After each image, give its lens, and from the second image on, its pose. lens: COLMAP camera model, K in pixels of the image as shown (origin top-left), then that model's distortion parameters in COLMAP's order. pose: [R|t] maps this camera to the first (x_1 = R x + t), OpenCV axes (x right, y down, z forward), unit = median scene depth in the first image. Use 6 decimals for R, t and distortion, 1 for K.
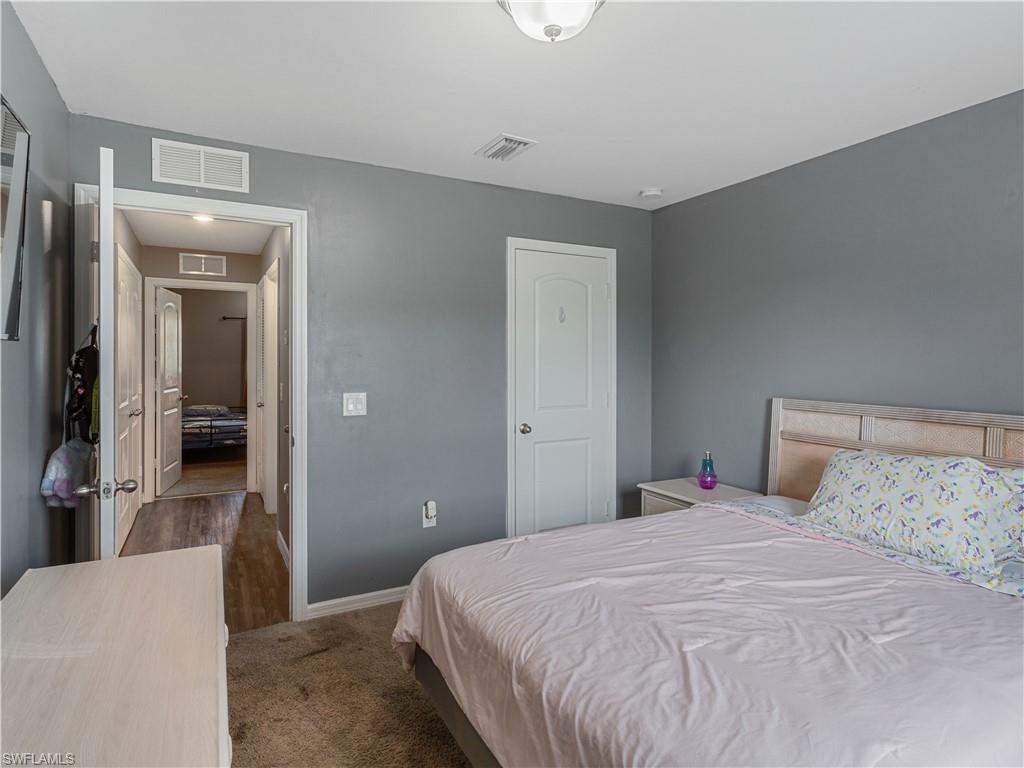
lens RADIAL K [[546.0, 0, 512.5], [0, 546.0, 368.7], [0, 0, 1]] dist [-0.002068, 0.000993]
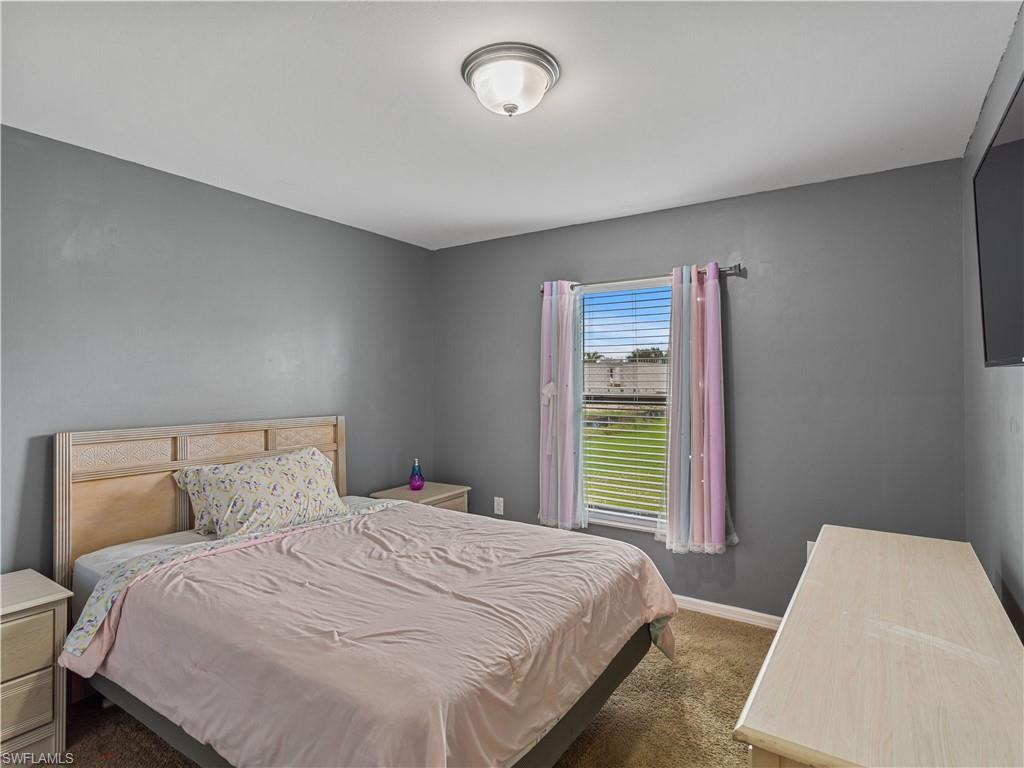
lens RADIAL K [[546.0, 0, 512.5], [0, 546.0, 368.7], [0, 0, 1]] dist [-0.002068, 0.000993]
pose [[-0.456581, 0.018330, 0.889493, -0.913111], [0.017263, 0.999782, -0.011742, -0.031166], [-0.889514, 0.009995, -0.456798, 1.425088]]
